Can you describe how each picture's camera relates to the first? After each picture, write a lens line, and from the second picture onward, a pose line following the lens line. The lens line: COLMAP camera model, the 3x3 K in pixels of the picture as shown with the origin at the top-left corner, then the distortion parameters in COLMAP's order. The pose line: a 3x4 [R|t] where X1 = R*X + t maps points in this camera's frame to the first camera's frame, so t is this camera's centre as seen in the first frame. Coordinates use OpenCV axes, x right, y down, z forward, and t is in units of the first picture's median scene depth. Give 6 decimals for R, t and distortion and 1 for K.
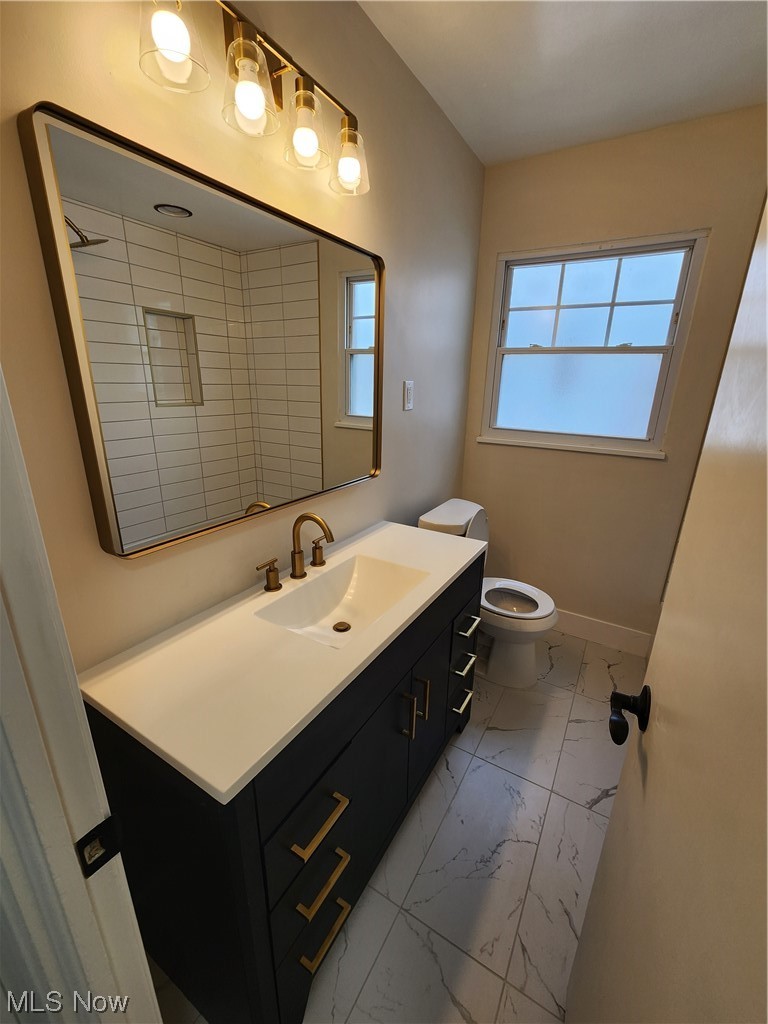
lens RADIAL K [[420.5, 0, 385.3], [0, 420.5, 517.6], [0, 0, 1]] dist [-0.004782, -0.000110]
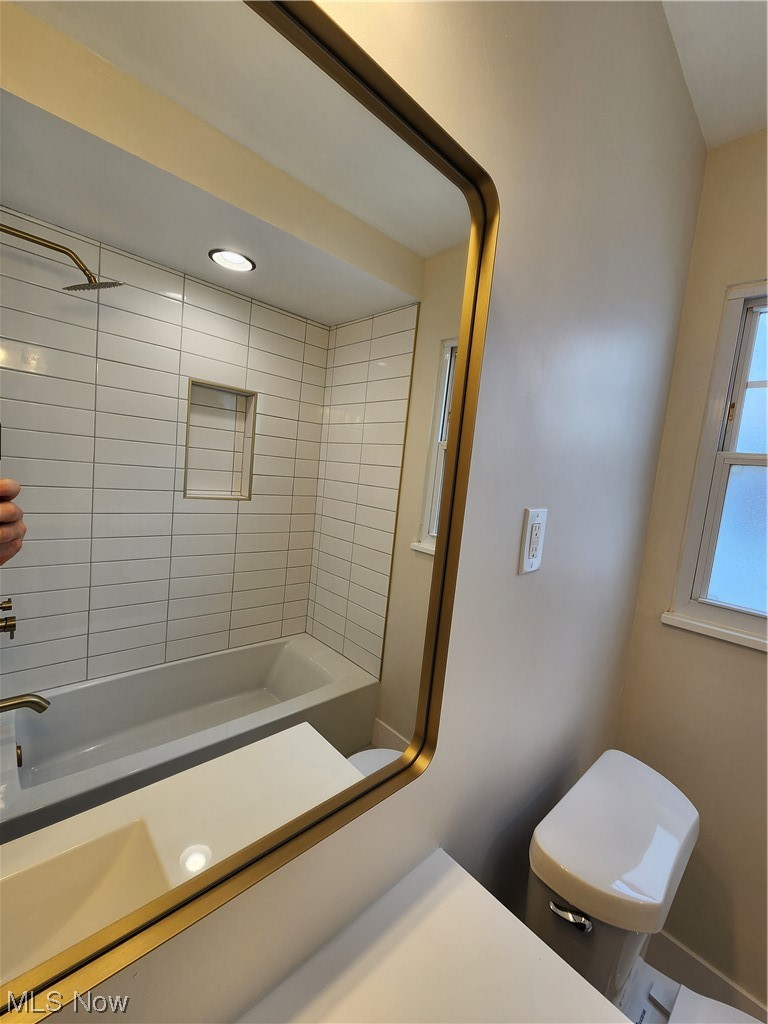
lens RADIAL K [[420.5, 0, 385.3], [0, 420.5, 517.6], [0, 0, 1]] dist [-0.004782, -0.000110]
pose [[0.960946, 0.100903, -0.257683, 0.014418], [-0.154315, 0.968326, -0.196293, -0.161197], [0.229715, 0.228392, 0.946081, 0.433407]]
